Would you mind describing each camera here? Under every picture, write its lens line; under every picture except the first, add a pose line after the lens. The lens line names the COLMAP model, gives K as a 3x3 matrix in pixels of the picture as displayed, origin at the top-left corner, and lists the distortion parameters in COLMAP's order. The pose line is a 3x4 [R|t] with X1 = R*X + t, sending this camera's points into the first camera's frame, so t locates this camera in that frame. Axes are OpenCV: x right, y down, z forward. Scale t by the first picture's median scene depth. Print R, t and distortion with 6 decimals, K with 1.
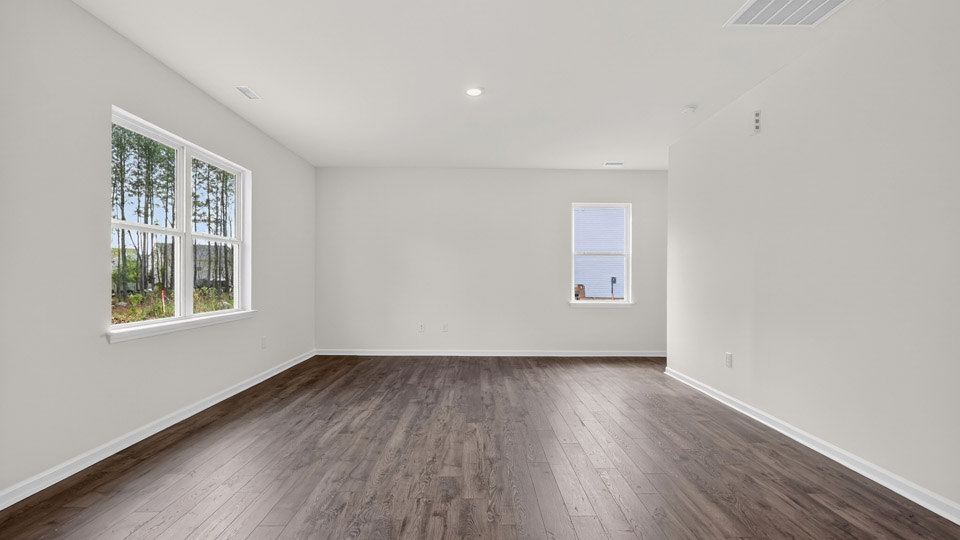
lens RADIAL K [[444.8, 0, 485.9], [0, 444.8, 274.8], [0, 0, 1]] dist [-0.001200, 0.000807]
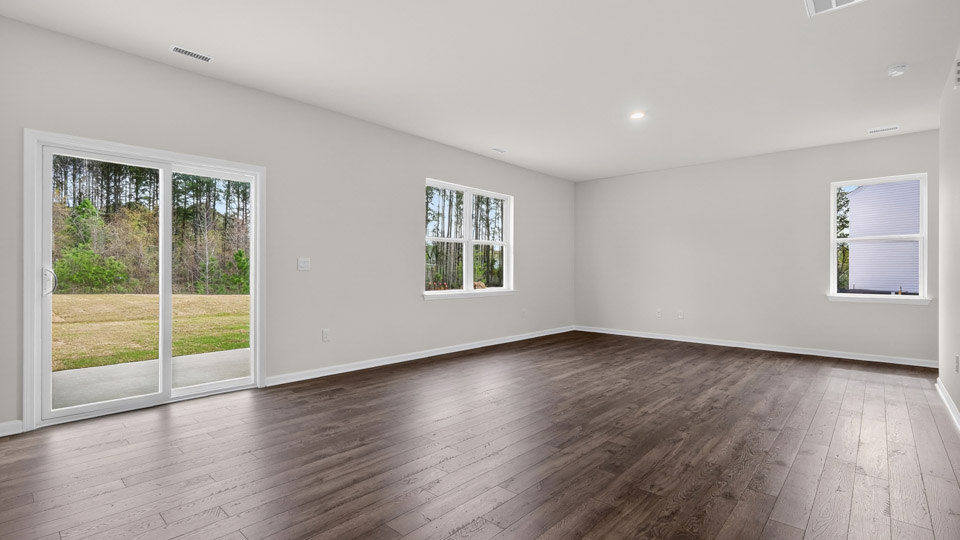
lens RADIAL K [[444.8, 0, 483.0], [0, 444.8, 267.2], [0, 0, 1]] dist [-0.001200, 0.000807]
pose [[0.734881, -0.009408, -0.678130, 0.421427], [0.002605, 0.999936, -0.011050, 0.020494], [0.678191, 0.006354, 0.734859, -0.164748]]
